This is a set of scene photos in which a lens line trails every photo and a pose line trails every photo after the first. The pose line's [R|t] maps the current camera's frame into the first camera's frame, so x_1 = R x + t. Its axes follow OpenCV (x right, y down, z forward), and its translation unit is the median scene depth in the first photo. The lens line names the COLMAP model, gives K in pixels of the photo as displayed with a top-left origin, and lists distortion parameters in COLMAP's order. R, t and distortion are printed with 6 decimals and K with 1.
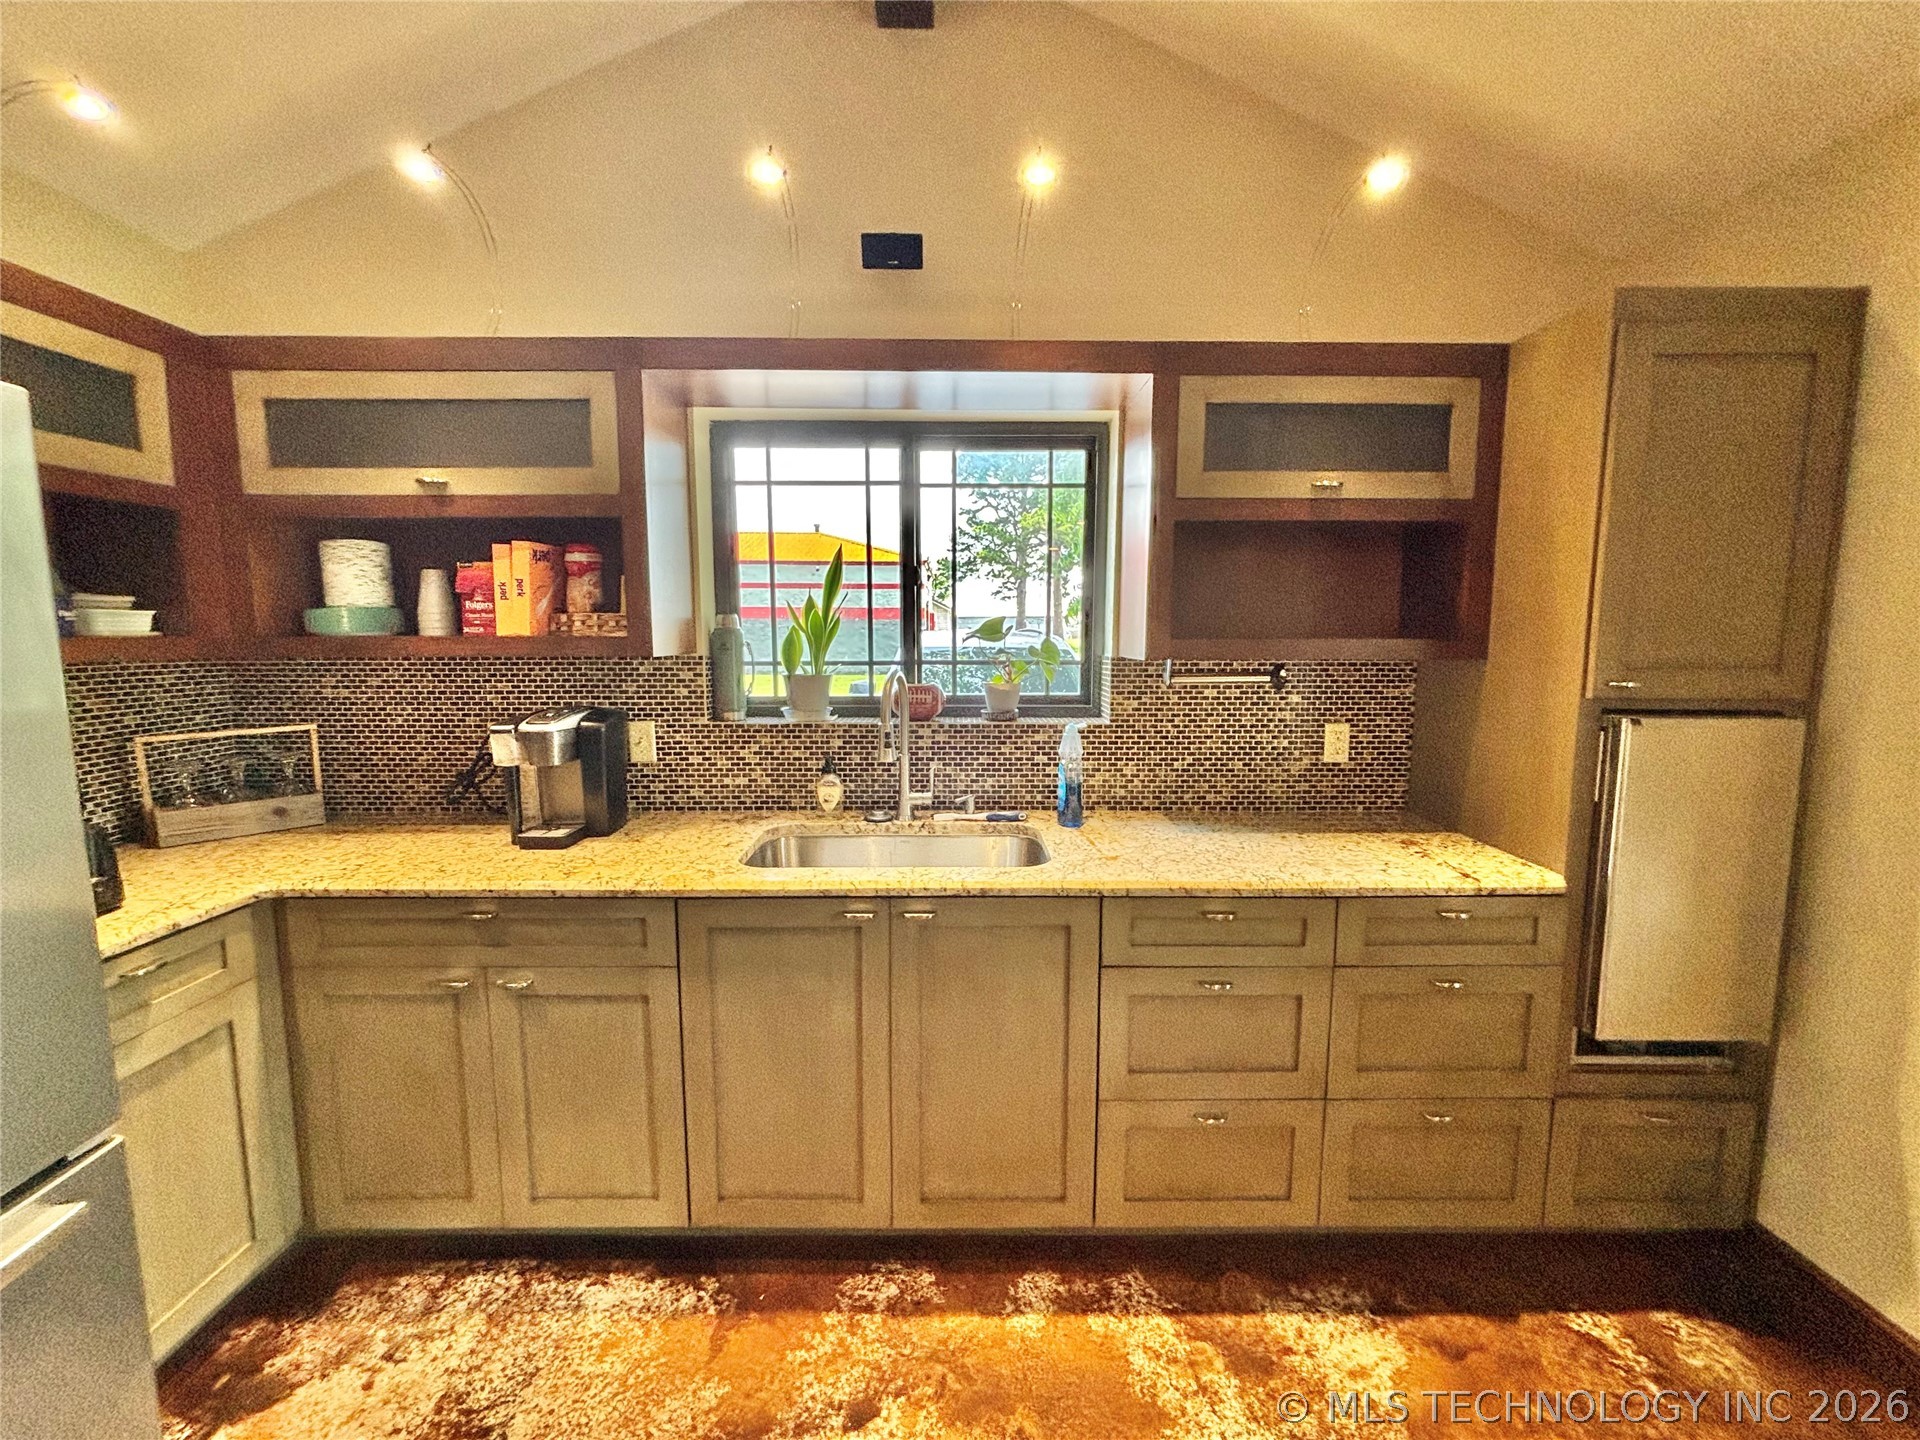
lens RADIAL K [[773.1, 0, 970.7], [0, 773.1, 716.5], [0, 0, 1]] dist [0.001874, -0.000821]
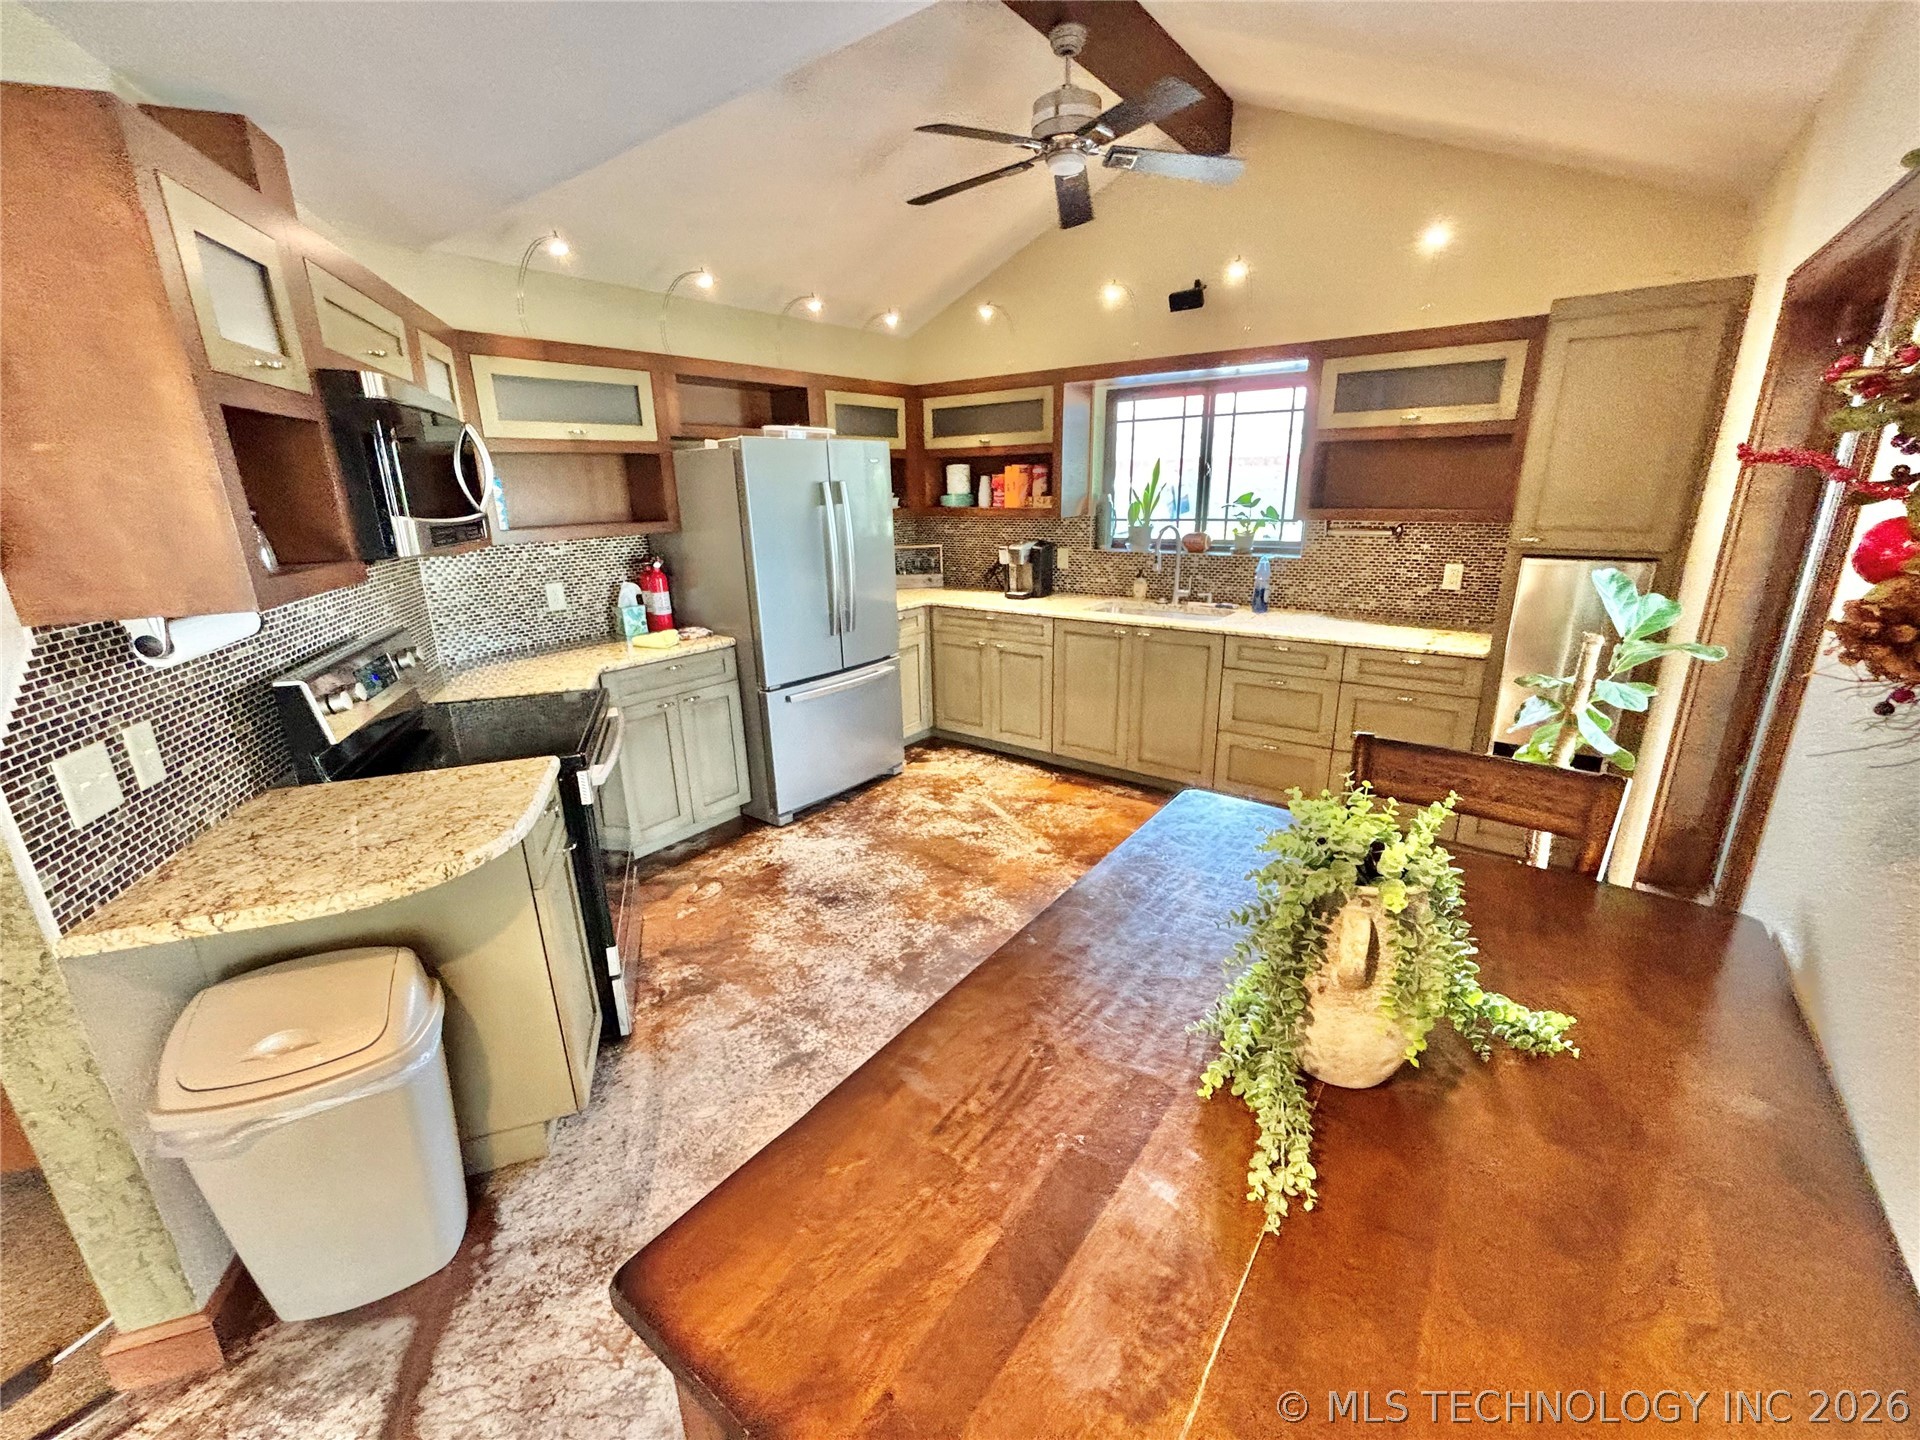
lens RADIAL K [[773.1, 0, 961.4], [0, 773.1, 715.1], [0, 0, 1]] dist [0.001874, -0.000821]
pose [[0.791368, 0.159118, -0.590269, 0.776430], [-0.046507, 0.978405, 0.201395, 0.046381], [0.609568, -0.131926, 0.781679, -1.005179]]
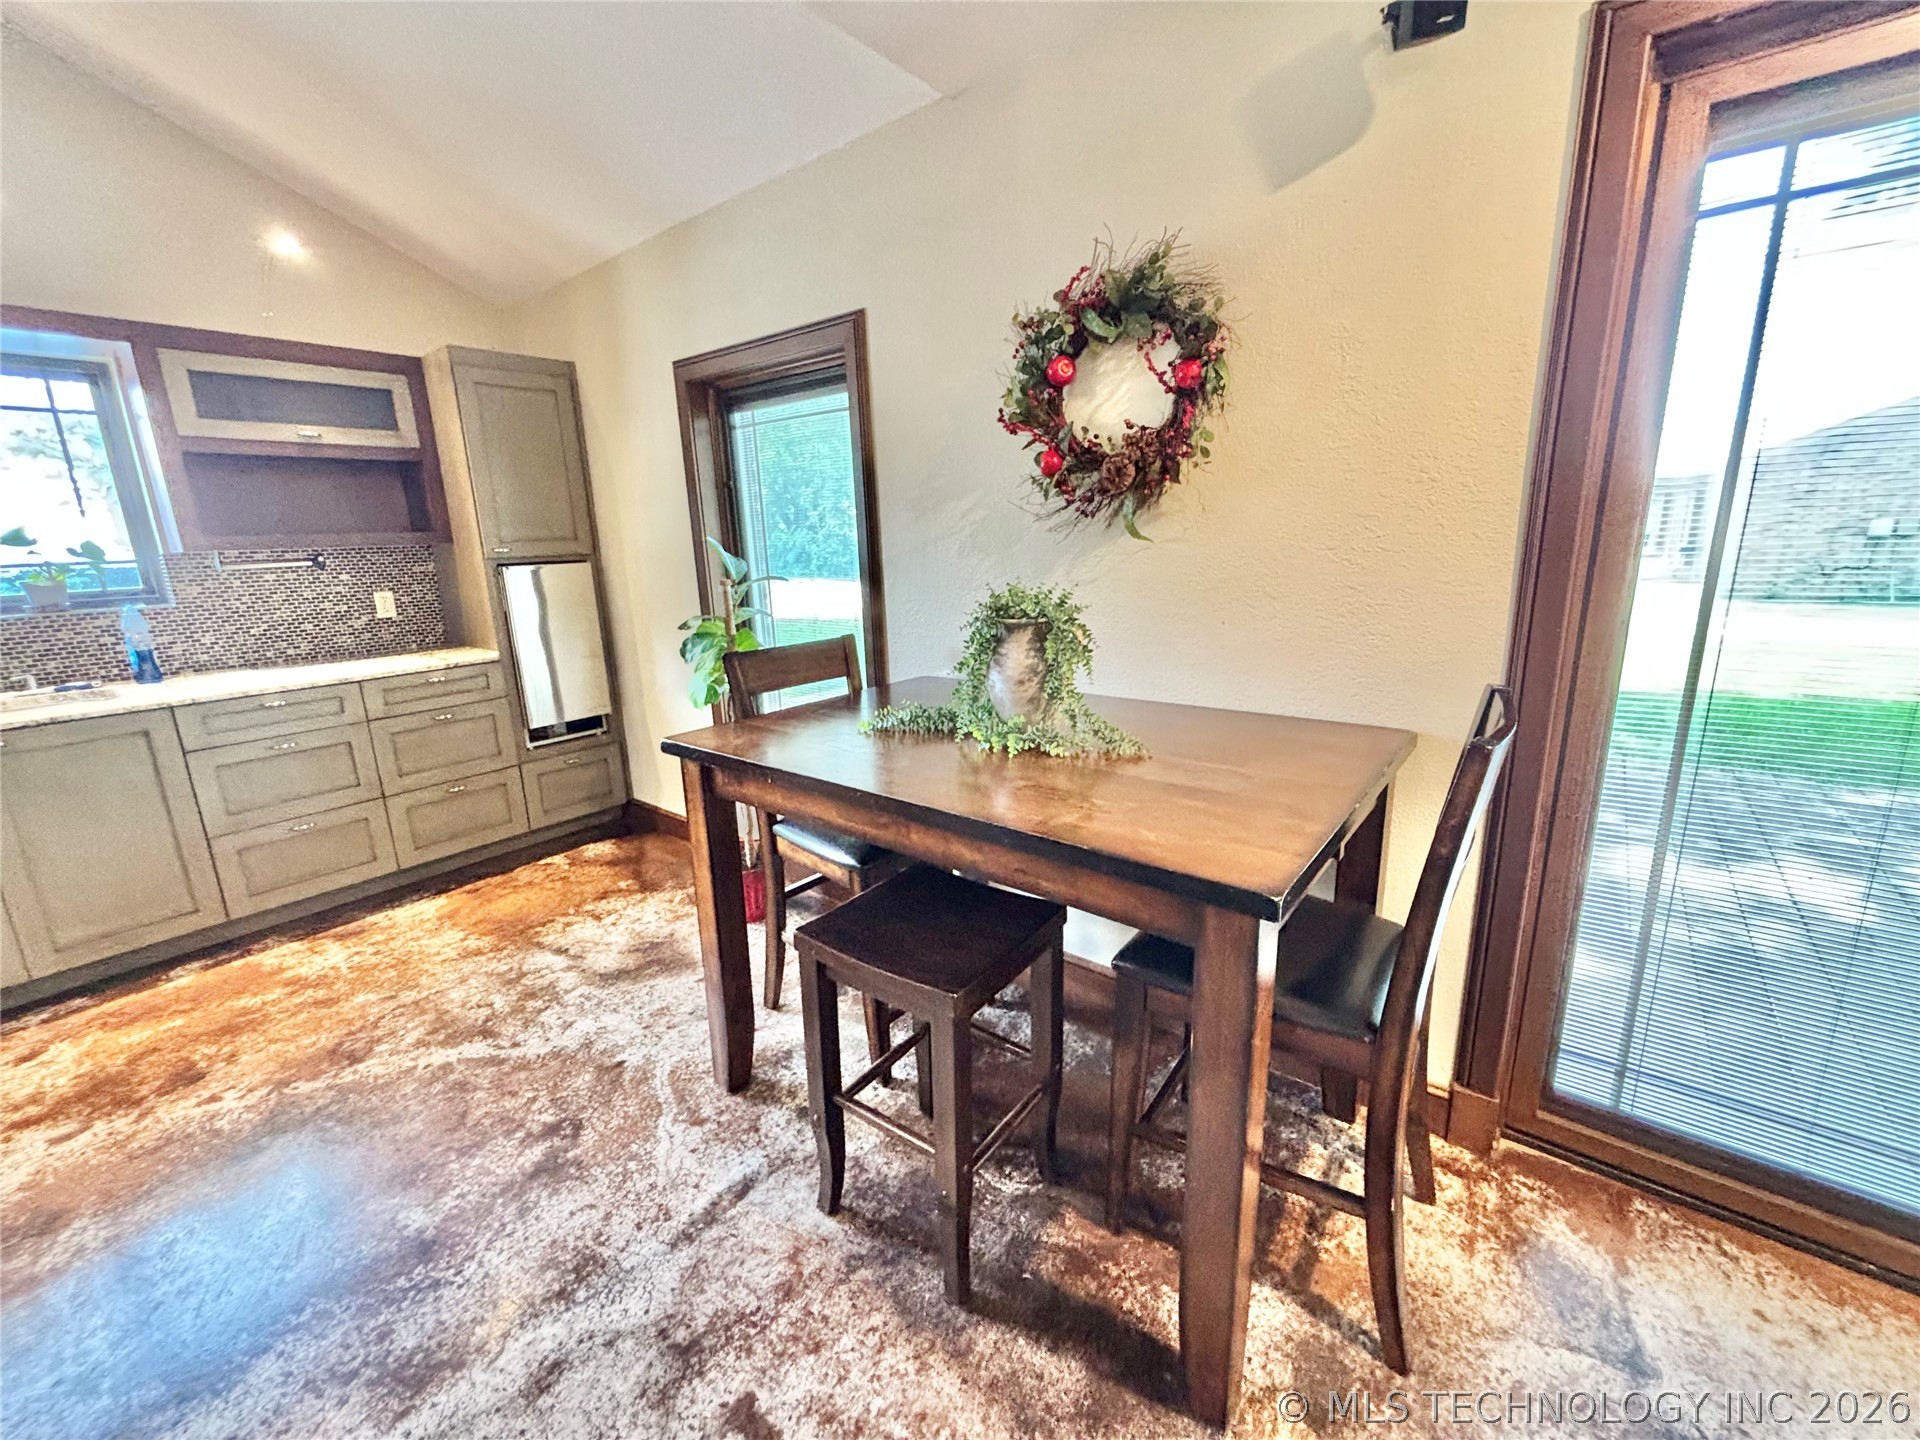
lens RADIAL K [[773.1, 0, 952.9], [0, 773.1, 710.9], [0, 0, 1]] dist [0.001874, -0.000821]
pose [[0.643098, -0.197455, 0.739889, 0.025438], [0.121336, 0.980254, 0.156139, 0.163933], [-0.756110, -0.010638, 0.654358, -1.012127]]
